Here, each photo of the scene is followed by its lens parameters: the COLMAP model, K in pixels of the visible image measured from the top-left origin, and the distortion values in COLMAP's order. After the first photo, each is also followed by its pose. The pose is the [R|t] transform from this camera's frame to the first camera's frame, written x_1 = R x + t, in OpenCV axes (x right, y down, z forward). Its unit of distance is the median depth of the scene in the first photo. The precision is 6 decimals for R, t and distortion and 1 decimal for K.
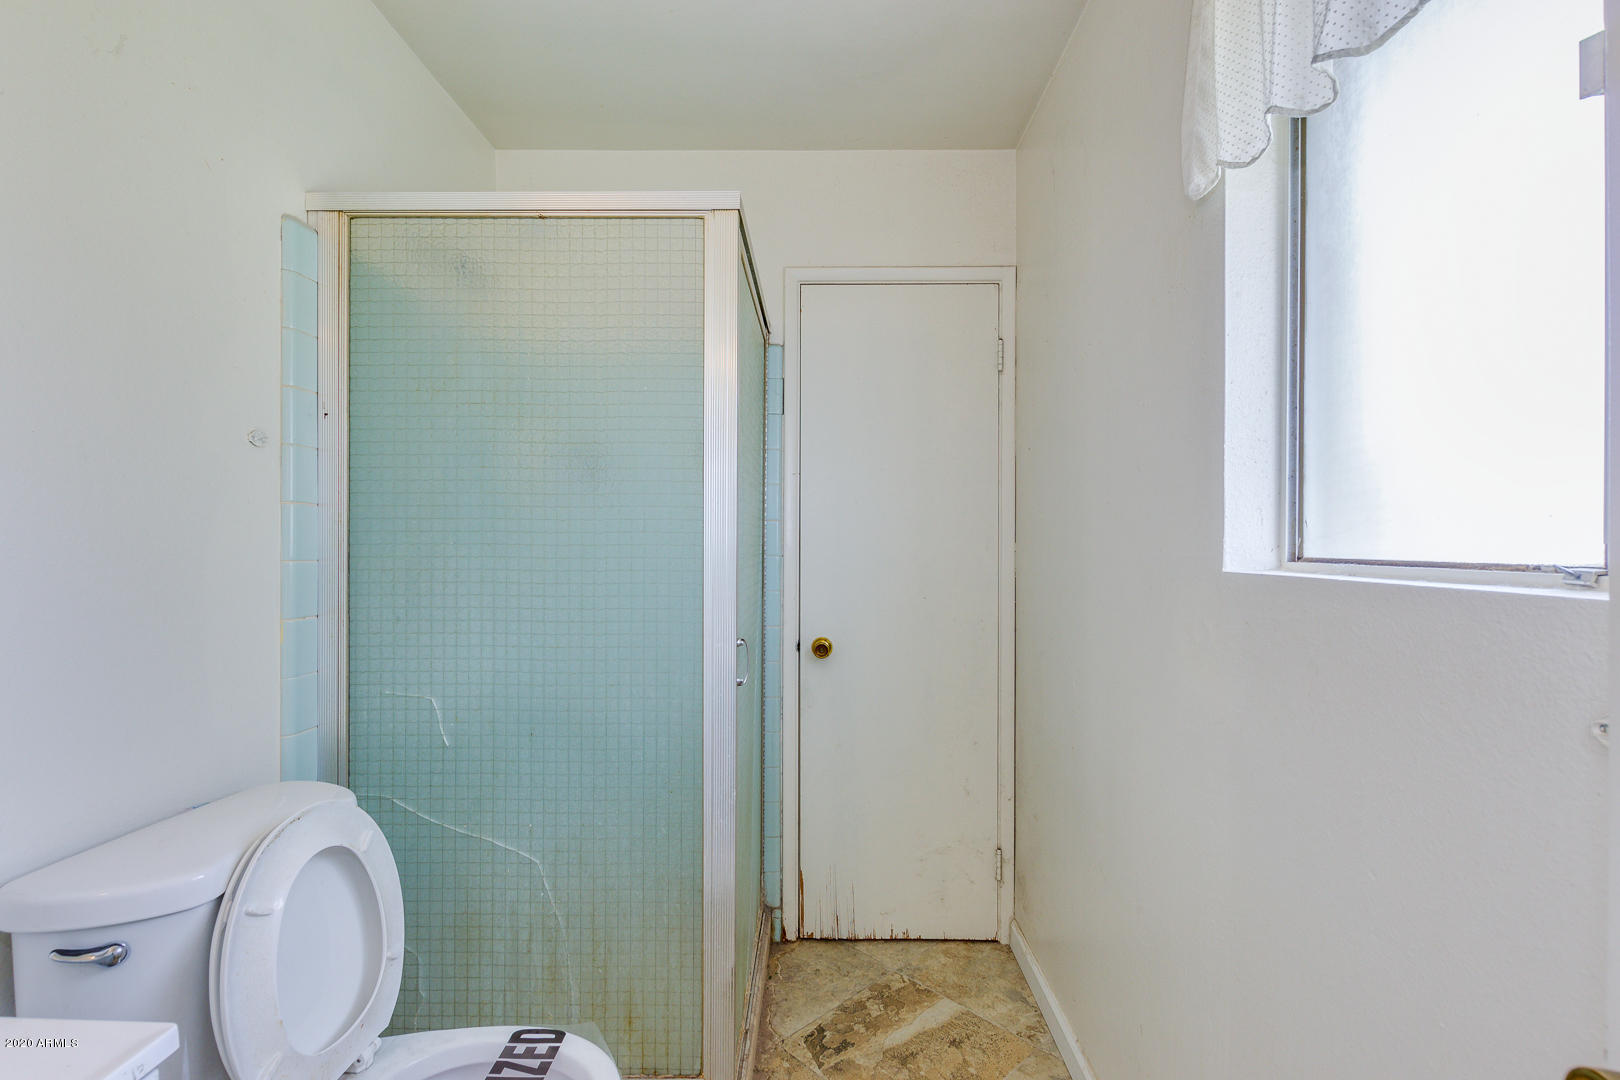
lens RADIAL K [[739.2, 0, 815.2], [0, 739.2, 545.1], [0, 0, 1]] dist [0.012162, -0.006288]
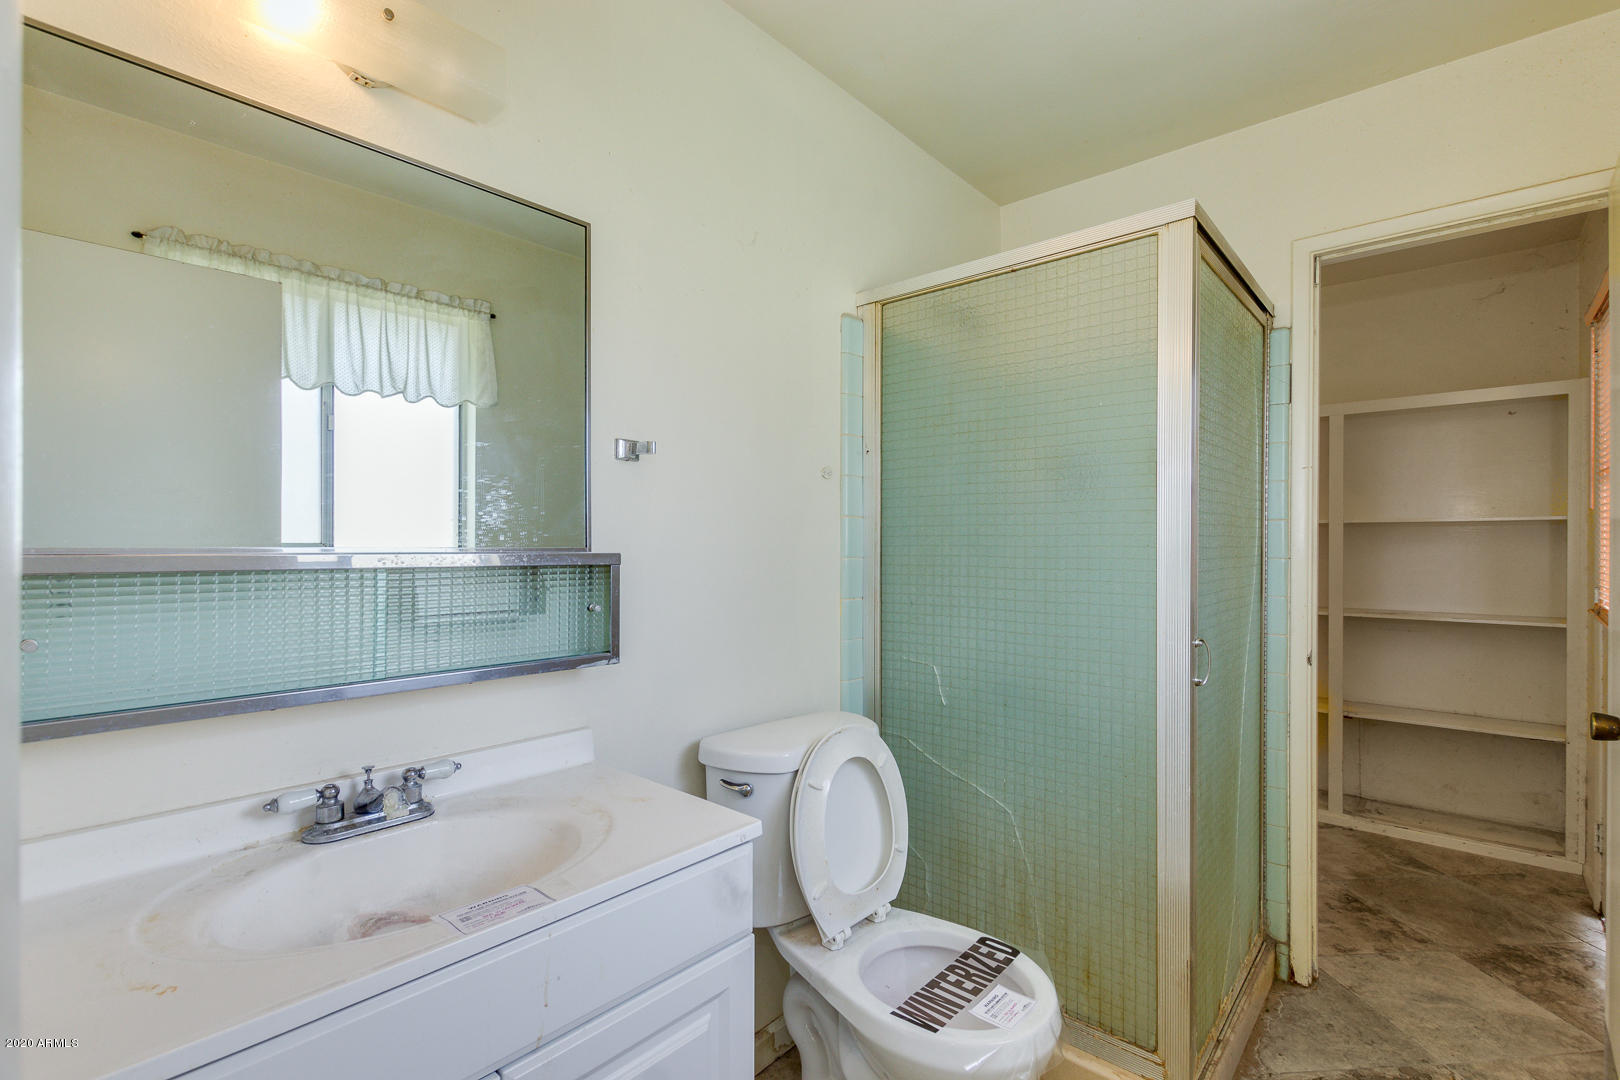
lens RADIAL K [[742.4, 0, 829.8], [0, 742.4, 545.7], [0, 0, 1]] dist [0.004463, -0.001223]
pose [[0.770667, -0.001343, -0.637237, 0.162956], [-0.000128, 0.999997, -0.002263, 0.001380], [0.637239, 0.001826, 0.770664, -0.105035]]
